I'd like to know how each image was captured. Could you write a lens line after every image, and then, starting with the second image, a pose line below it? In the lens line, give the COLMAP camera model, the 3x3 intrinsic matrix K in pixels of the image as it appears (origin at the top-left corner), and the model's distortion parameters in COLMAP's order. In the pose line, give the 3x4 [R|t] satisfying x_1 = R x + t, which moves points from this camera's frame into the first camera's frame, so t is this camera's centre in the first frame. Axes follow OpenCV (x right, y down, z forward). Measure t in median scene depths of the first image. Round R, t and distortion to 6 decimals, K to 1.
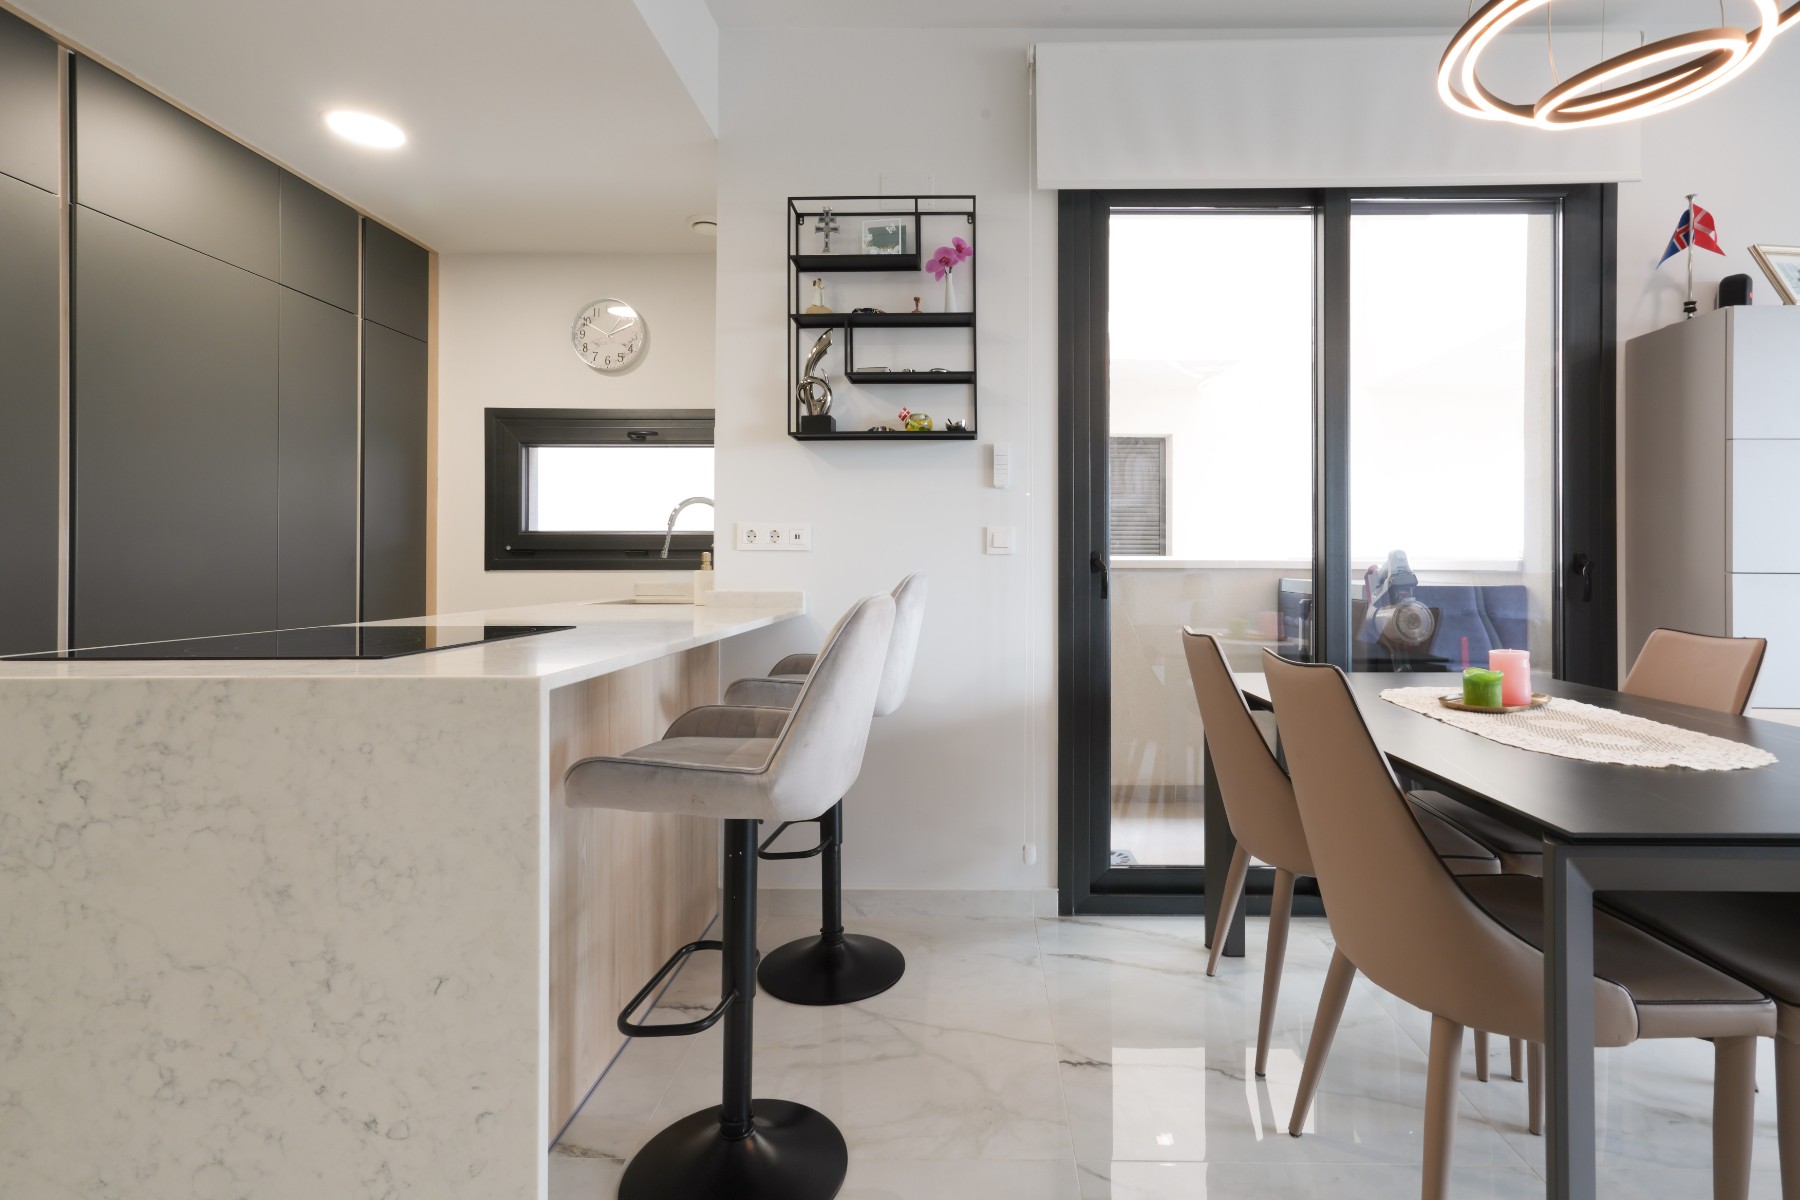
lens RADIAL K [[827.3, 0, 939.9], [0, 827.3, 582.3], [0, 0, 1]] dist [0.000248, 0.005923]
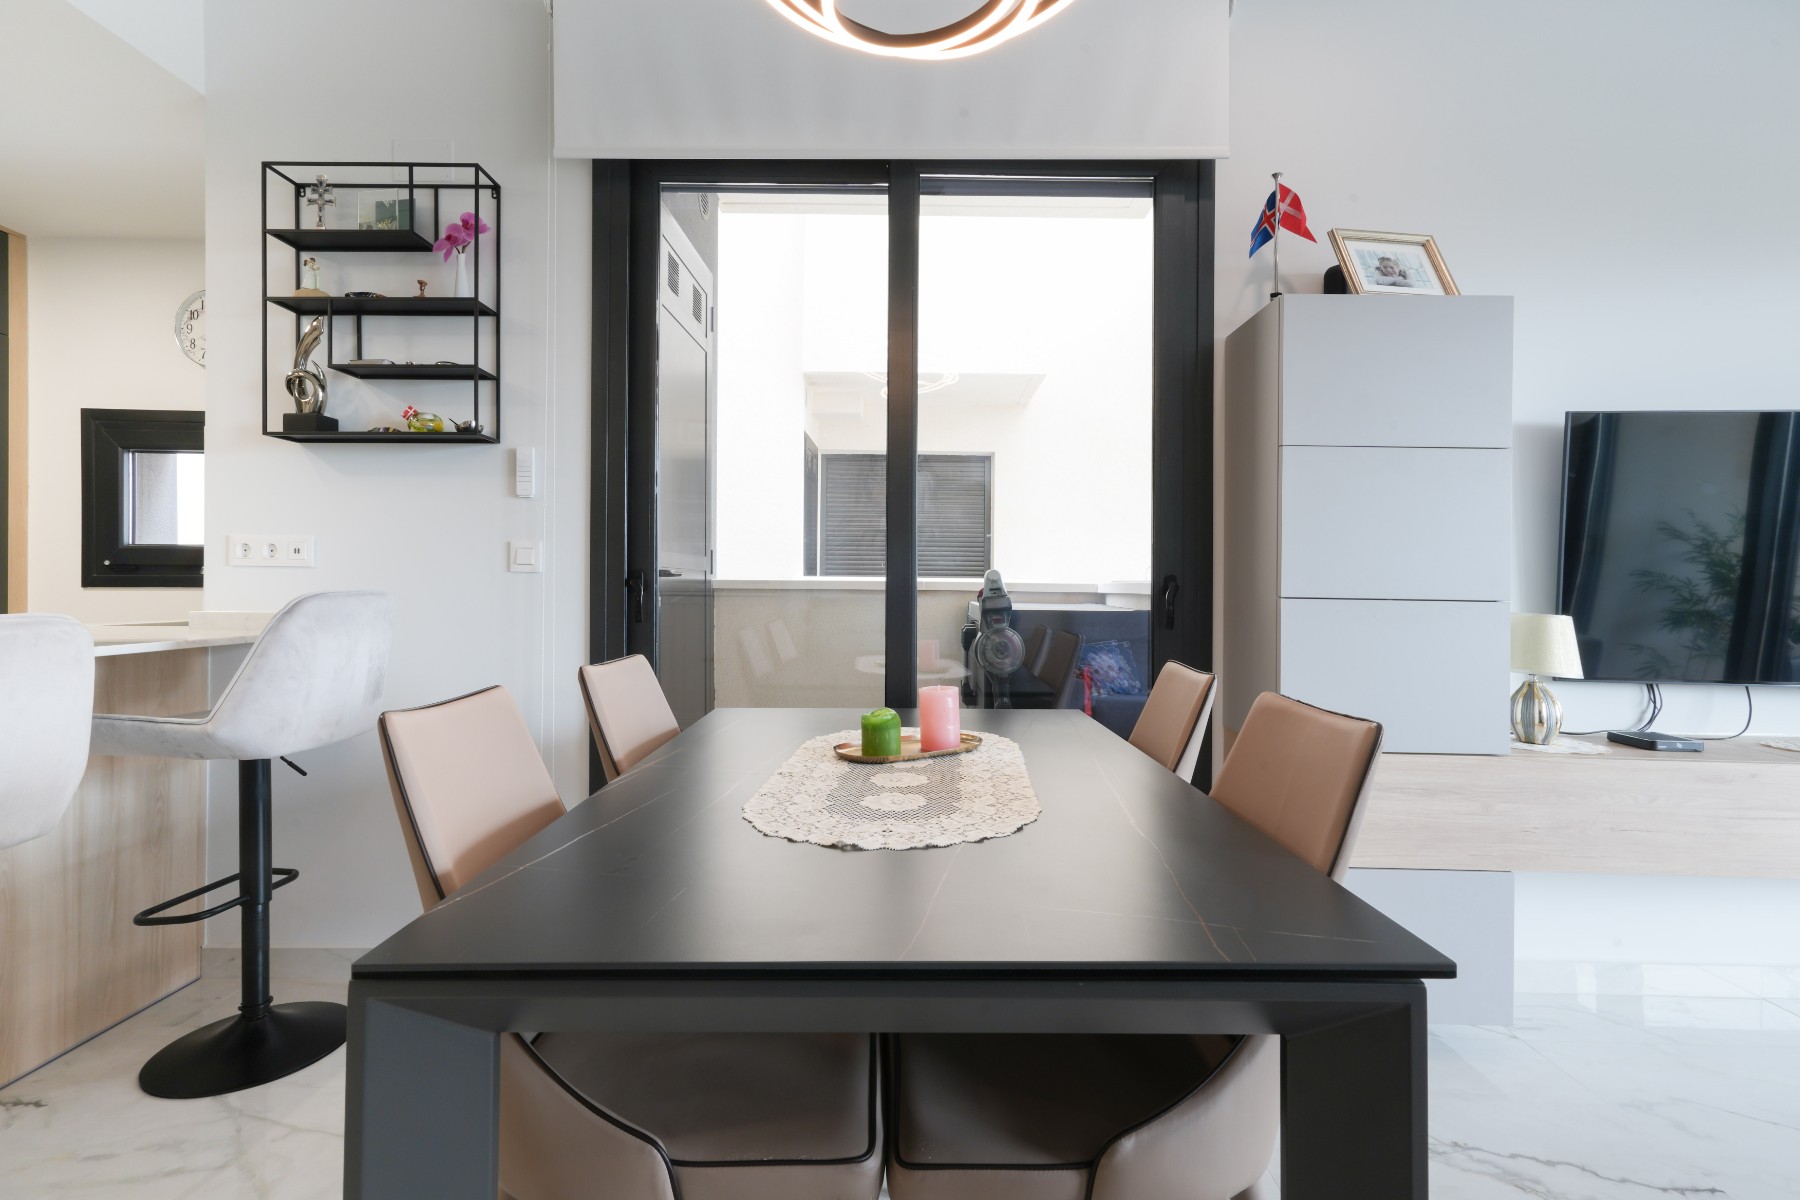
lens RADIAL K [[827.3, 0, 880.0], [0, 827.3, 607.5], [0, 0, 1]] dist [0.000248, 0.005923]
pose [[0.999948, 0.005850, 0.008347, 0.452048], [-0.005890, 0.999971, 0.004805, -0.002894], [-0.008319, -0.004854, 0.999954, 0.110789]]
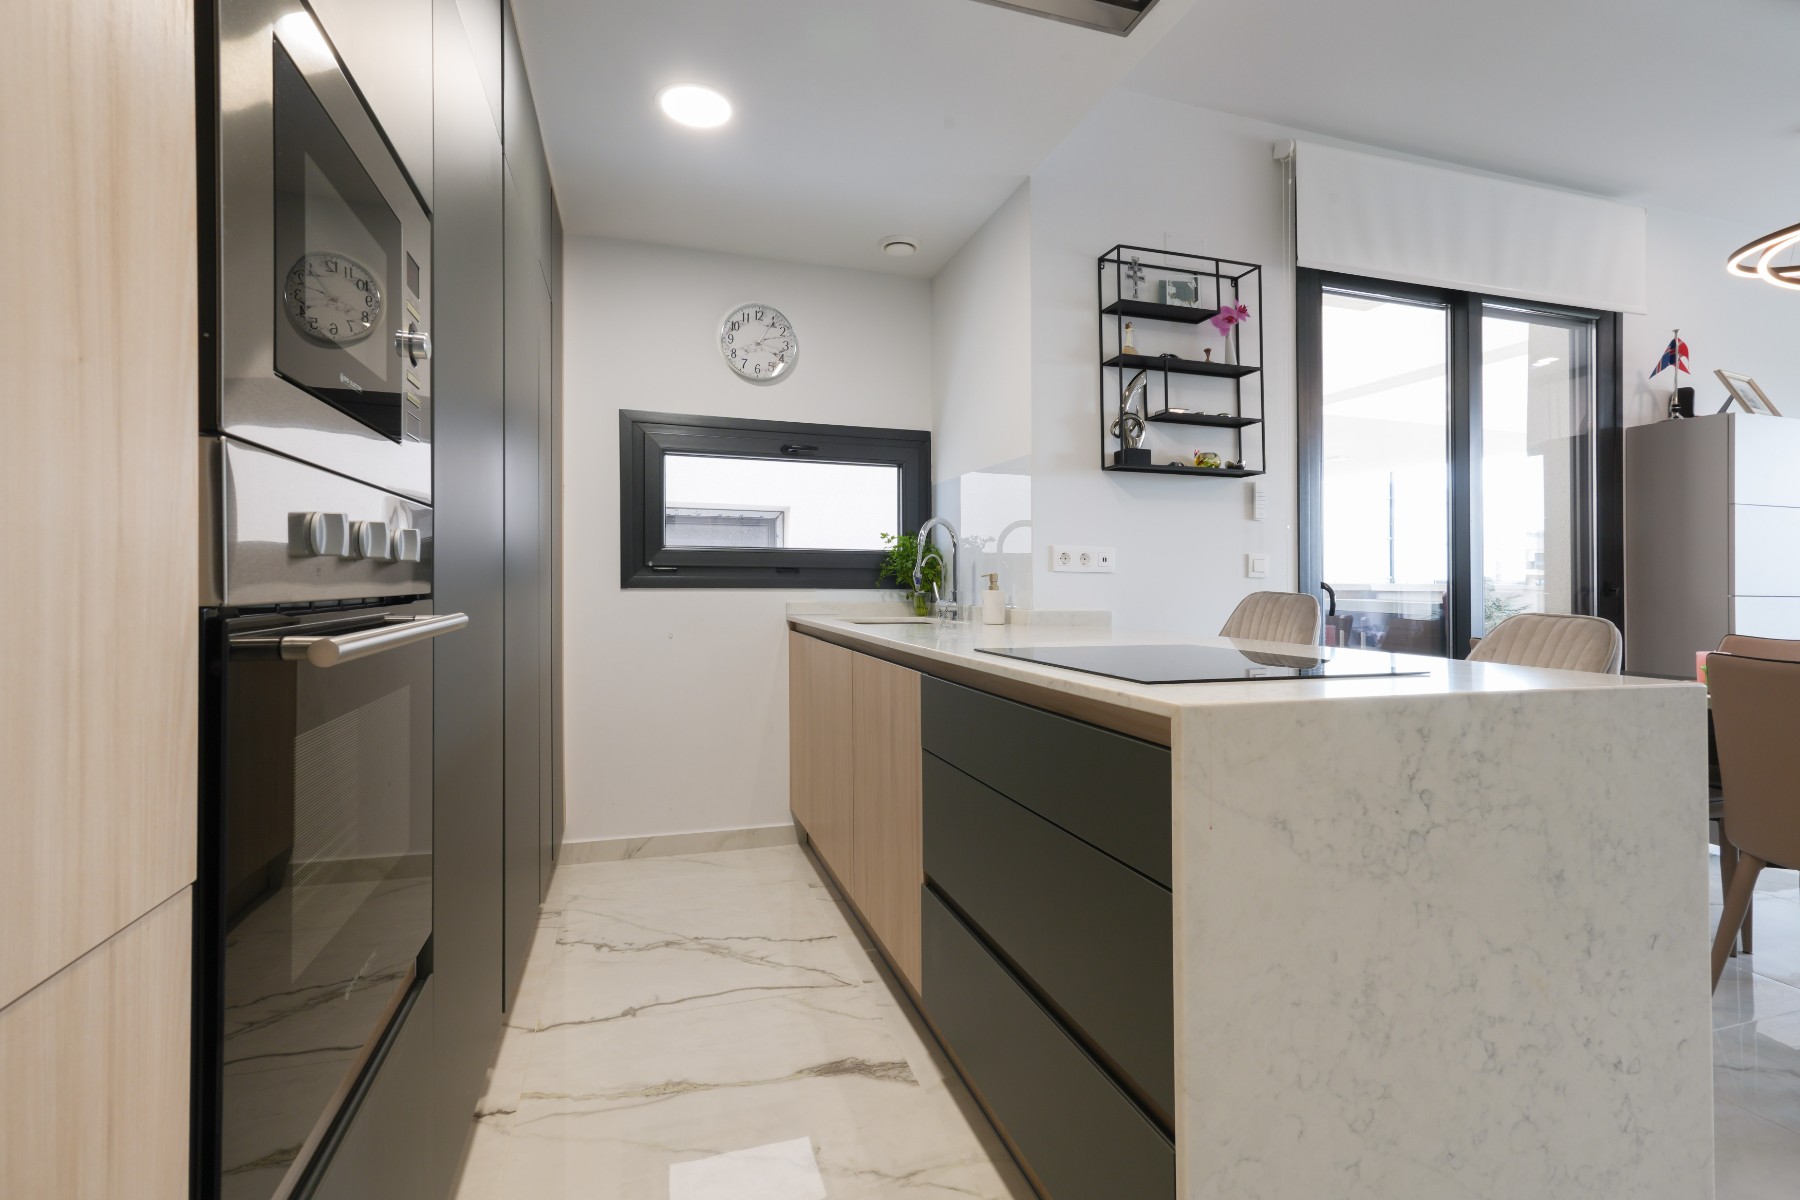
lens RADIAL K [[827.3, 0, 863.2], [0, 827.3, 596.2], [0, 0, 1]] dist [0.000248, 0.005923]
pose [[0.950875, 0.002918, 0.309560, -0.813816], [-0.001846, 0.999991, -0.003755, -0.003652], [-0.309568, 0.002999, 0.950873, 0.078929]]
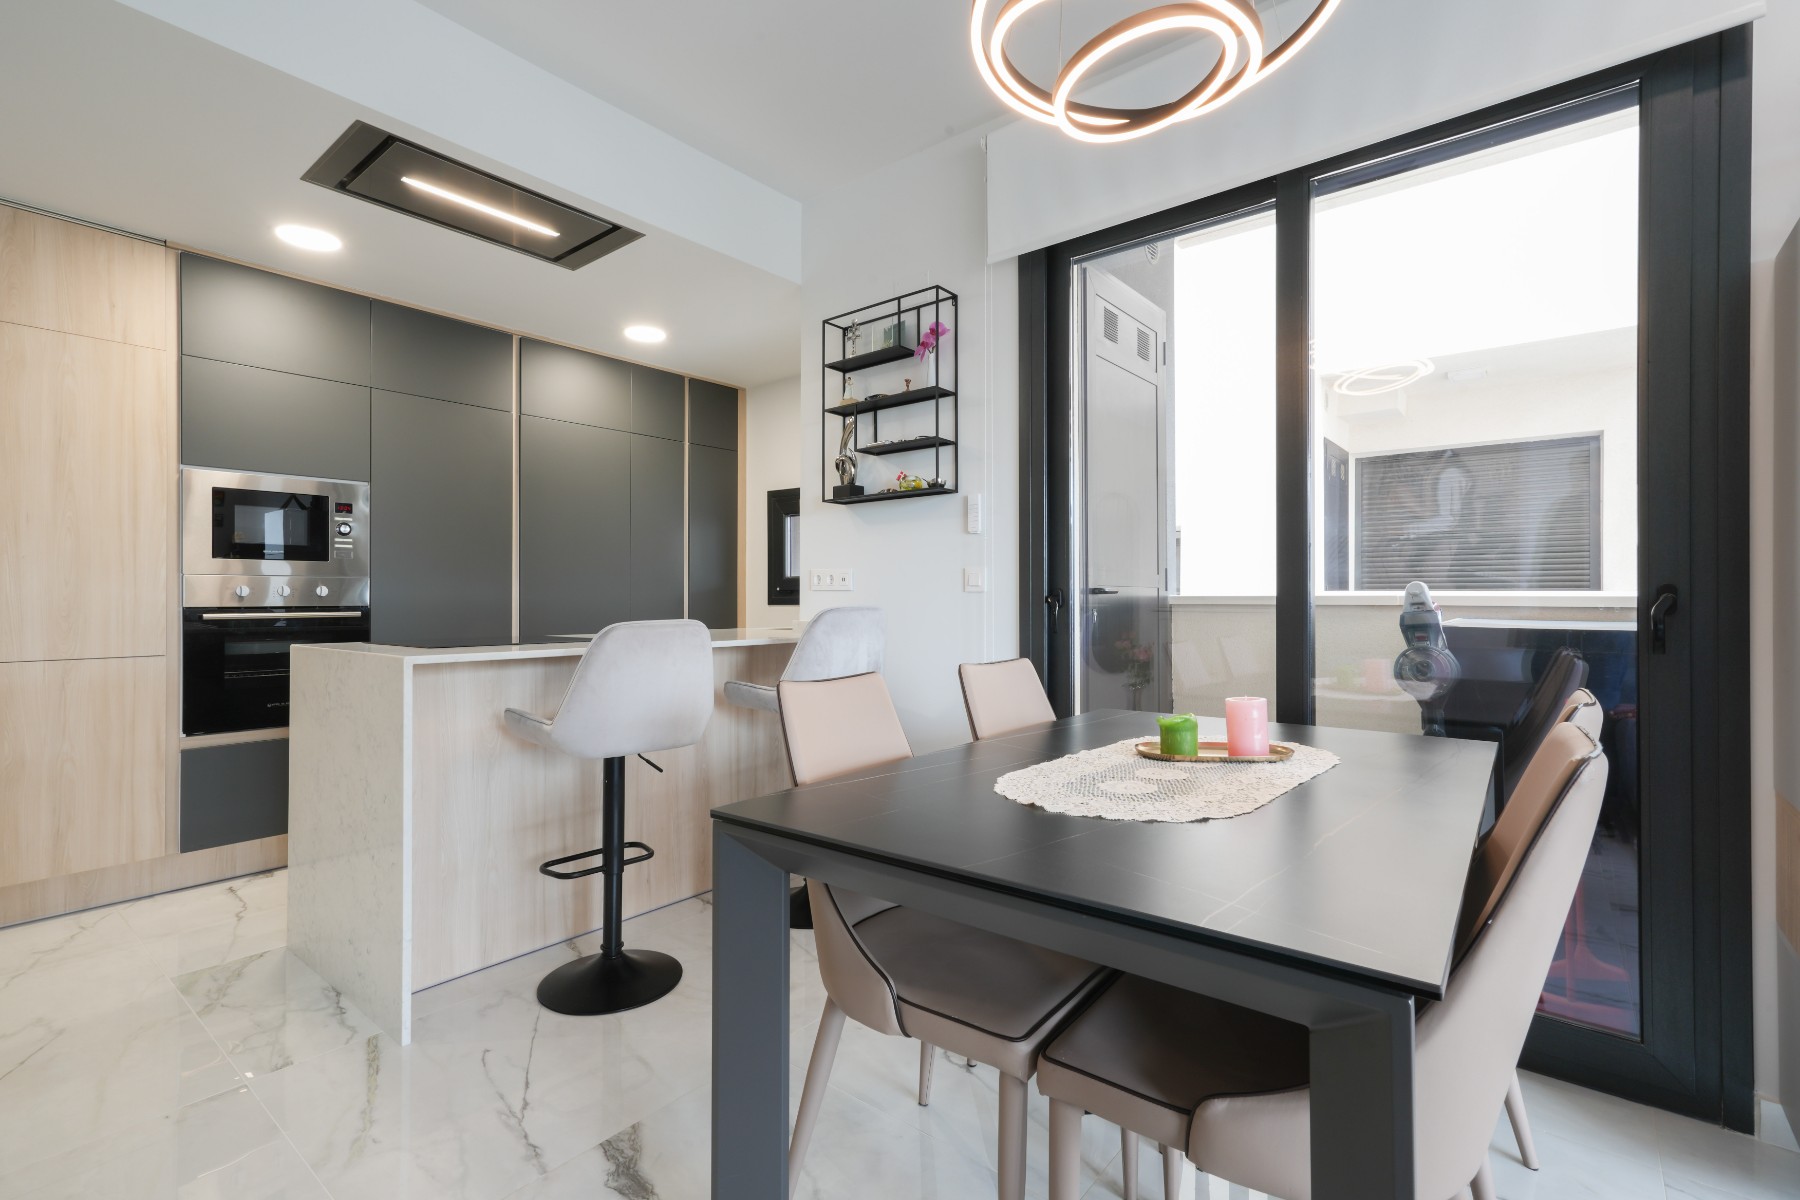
lens RADIAL K [[827.3, 0, 923.2], [0, 827.3, 630.4], [0, 0, 1]] dist [0.000248, 0.005923]
pose [[0.786864, 0.021159, -0.616764, 0.734421], [-0.012891, 0.999758, 0.017852, -0.000689], [0.616992, -0.006096, 0.786946, 0.063817]]
